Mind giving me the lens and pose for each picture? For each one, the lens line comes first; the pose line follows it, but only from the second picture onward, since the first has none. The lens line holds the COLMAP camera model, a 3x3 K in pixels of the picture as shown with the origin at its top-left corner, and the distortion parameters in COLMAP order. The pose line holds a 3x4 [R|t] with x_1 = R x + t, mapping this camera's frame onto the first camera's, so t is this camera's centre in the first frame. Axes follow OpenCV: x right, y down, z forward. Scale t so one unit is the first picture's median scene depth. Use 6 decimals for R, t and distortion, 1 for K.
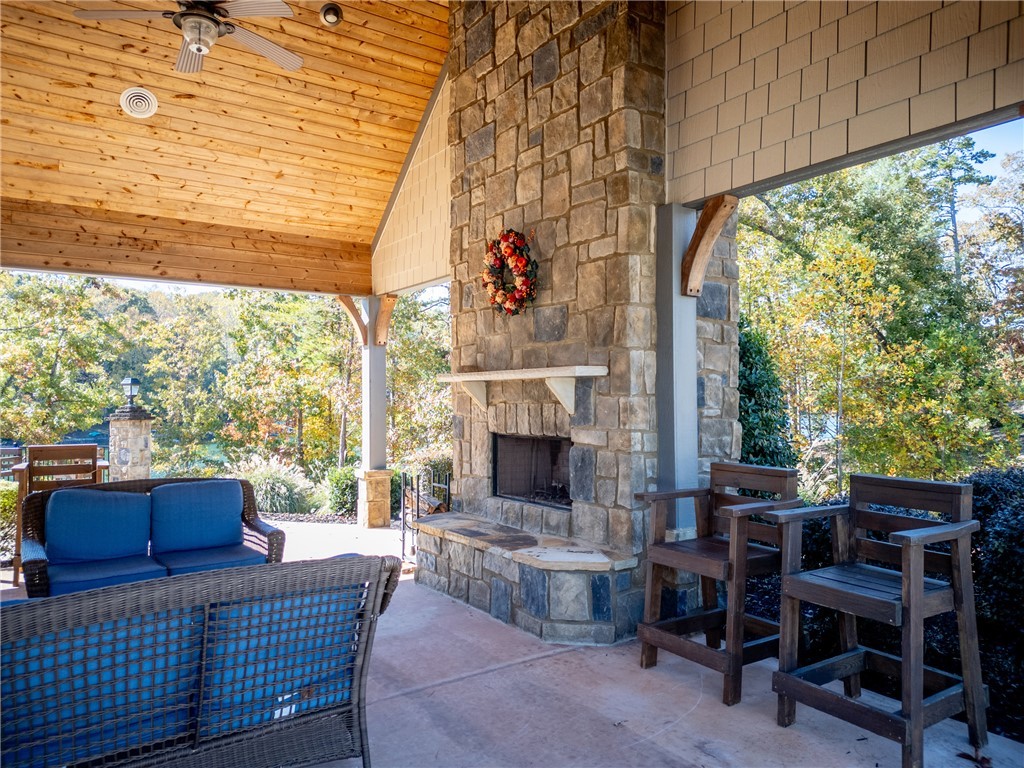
lens RADIAL K [[712.8, 0, 512.0], [0, 712.8, 384.0], [0, 0, 1]] dist [0.087959, -0.086027]
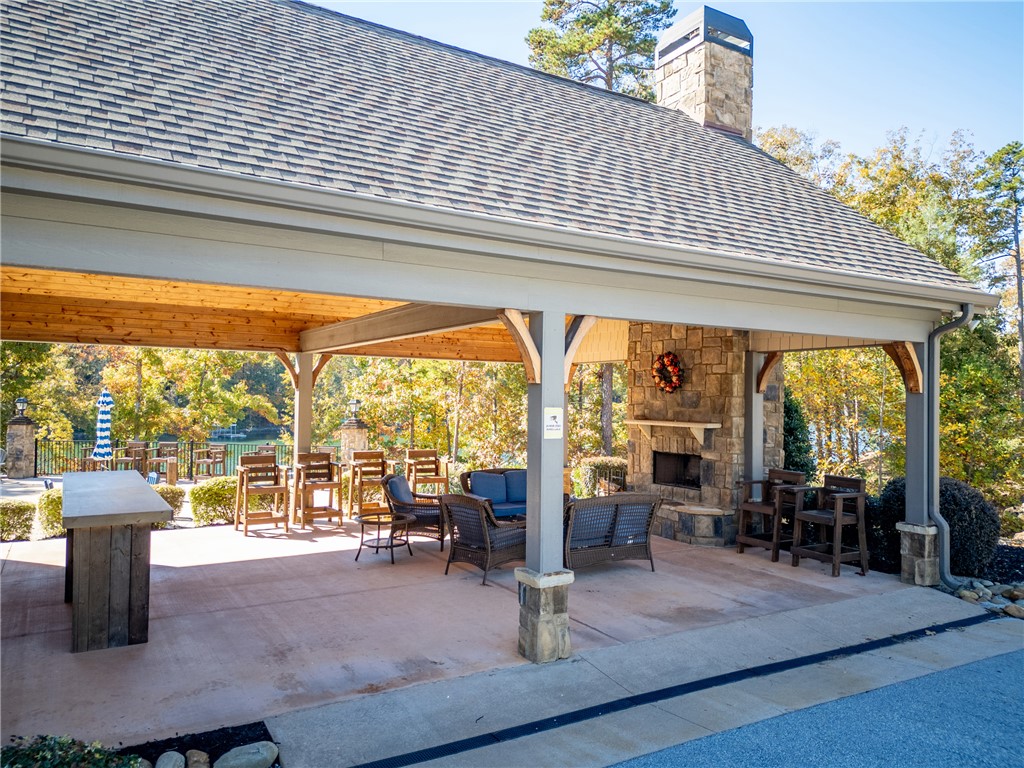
lens RADIAL K [[733.4, 0, 512.0], [0, 733.4, 384.0], [0, 0, 1]] dist [0.099888, -0.114242]
pose [[0.997579, 0.018980, -0.066906, -0.310704], [-0.018965, 0.999820, 0.000848, -0.118880], [0.066910, 0.000423, 0.997759, -1.134725]]
